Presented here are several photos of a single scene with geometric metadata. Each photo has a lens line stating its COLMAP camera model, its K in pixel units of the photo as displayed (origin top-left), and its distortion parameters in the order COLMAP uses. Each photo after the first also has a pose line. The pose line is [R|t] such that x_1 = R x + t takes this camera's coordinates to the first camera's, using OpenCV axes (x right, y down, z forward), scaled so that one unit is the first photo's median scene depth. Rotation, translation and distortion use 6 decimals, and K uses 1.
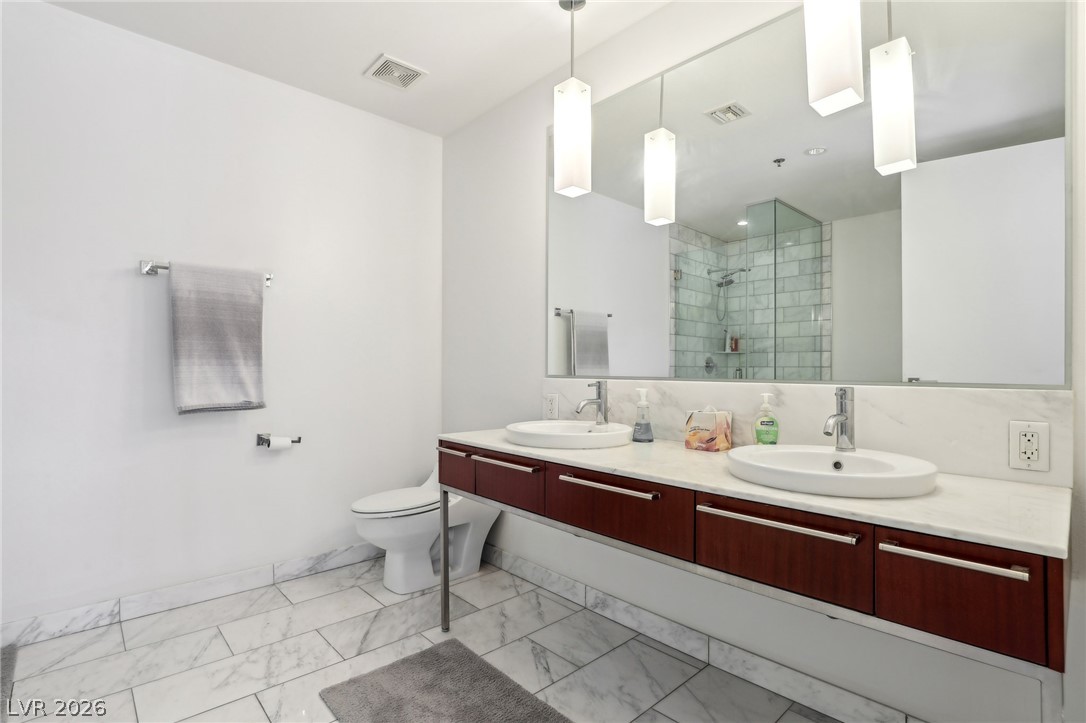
lens RADIAL K [[511.6, 0, 554.3], [0, 511.6, 373.4], [0, 0, 1]] dist [-0.028507, 0.004780]
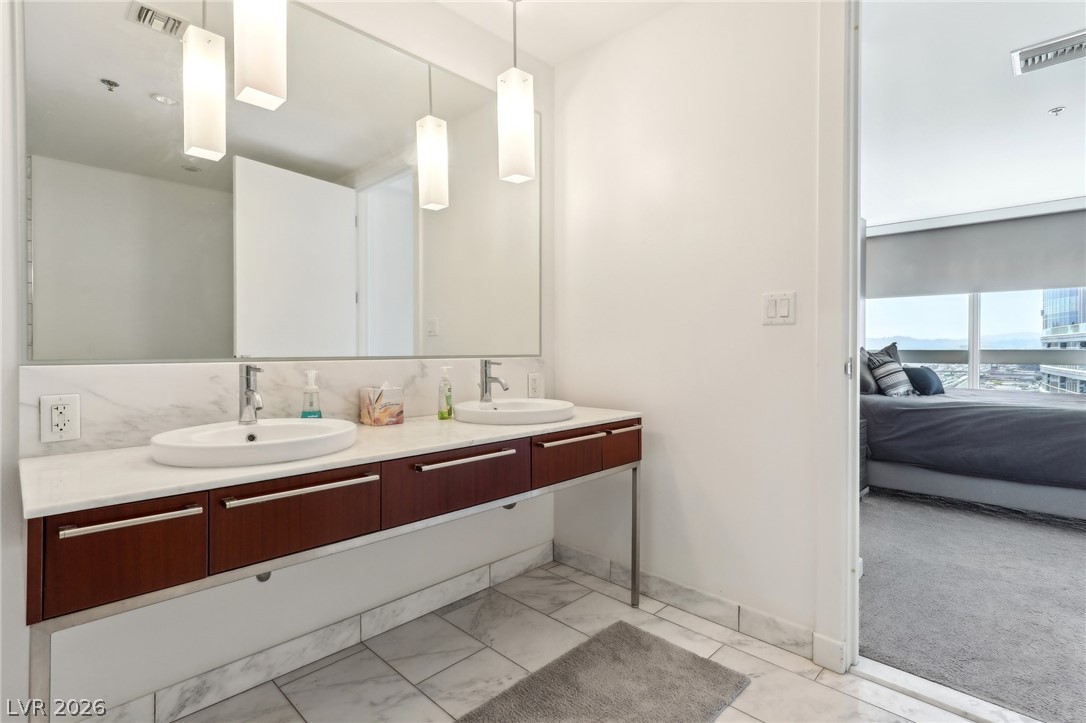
lens RADIAL K [[511.6, 0, 534.1], [0, 511.6, 343.0], [0, 0, 1]] dist [-0.028507, 0.004780]
pose [[-0.031943, 0.002476, 0.999487, -0.690990], [0.002126, 0.999995, -0.002409, -0.011749], [-0.999487, 0.002048, -0.031948, 0.675953]]
